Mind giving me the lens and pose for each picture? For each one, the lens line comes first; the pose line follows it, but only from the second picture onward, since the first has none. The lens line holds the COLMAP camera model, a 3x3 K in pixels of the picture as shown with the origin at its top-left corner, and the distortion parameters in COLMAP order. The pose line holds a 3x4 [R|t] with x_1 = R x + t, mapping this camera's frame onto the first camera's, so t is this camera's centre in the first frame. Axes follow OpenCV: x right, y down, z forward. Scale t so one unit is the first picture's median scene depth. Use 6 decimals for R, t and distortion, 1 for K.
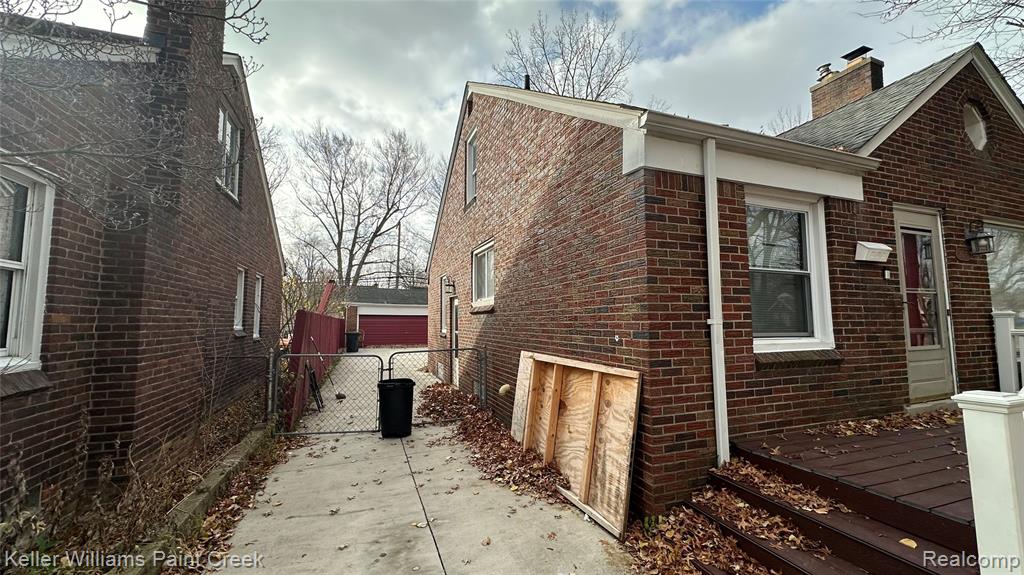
lens RADIAL K [[407.4, 0, 513.2], [0, 407.4, 287.9], [0, 0, 1]] dist [-0.001266, 0.000549]
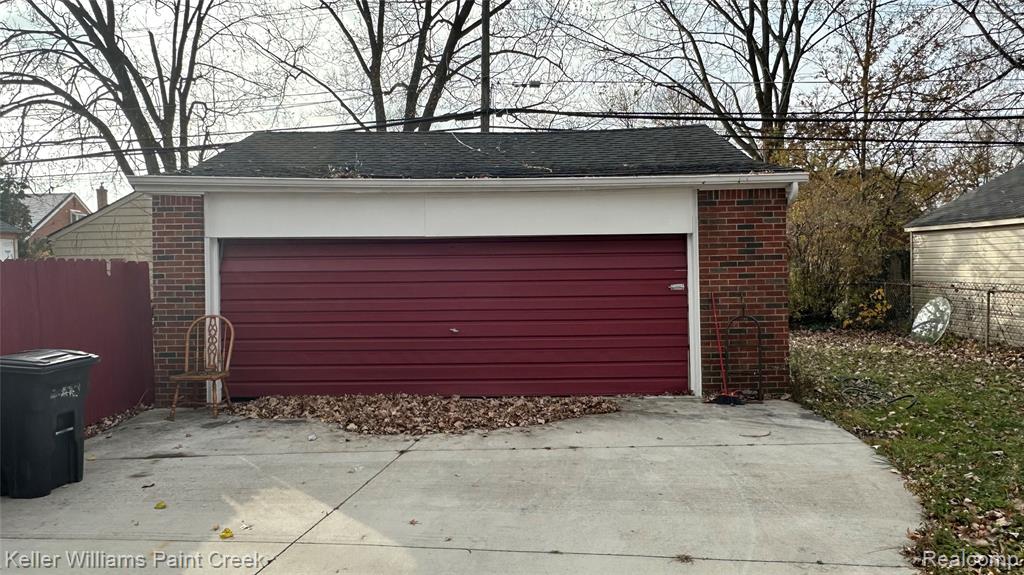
lens RADIAL K [[701.3, 0, 509.5], [0, 701.3, 295.1], [0, 0, 1]] dist [0.001021, -0.001082]
pose [[0.937411, 0.005545, -0.348181, -0.078151], [0.041080, 0.991130, 0.126385, 0.031599], [0.345794, -0.132778, 0.928868, 0.429263]]
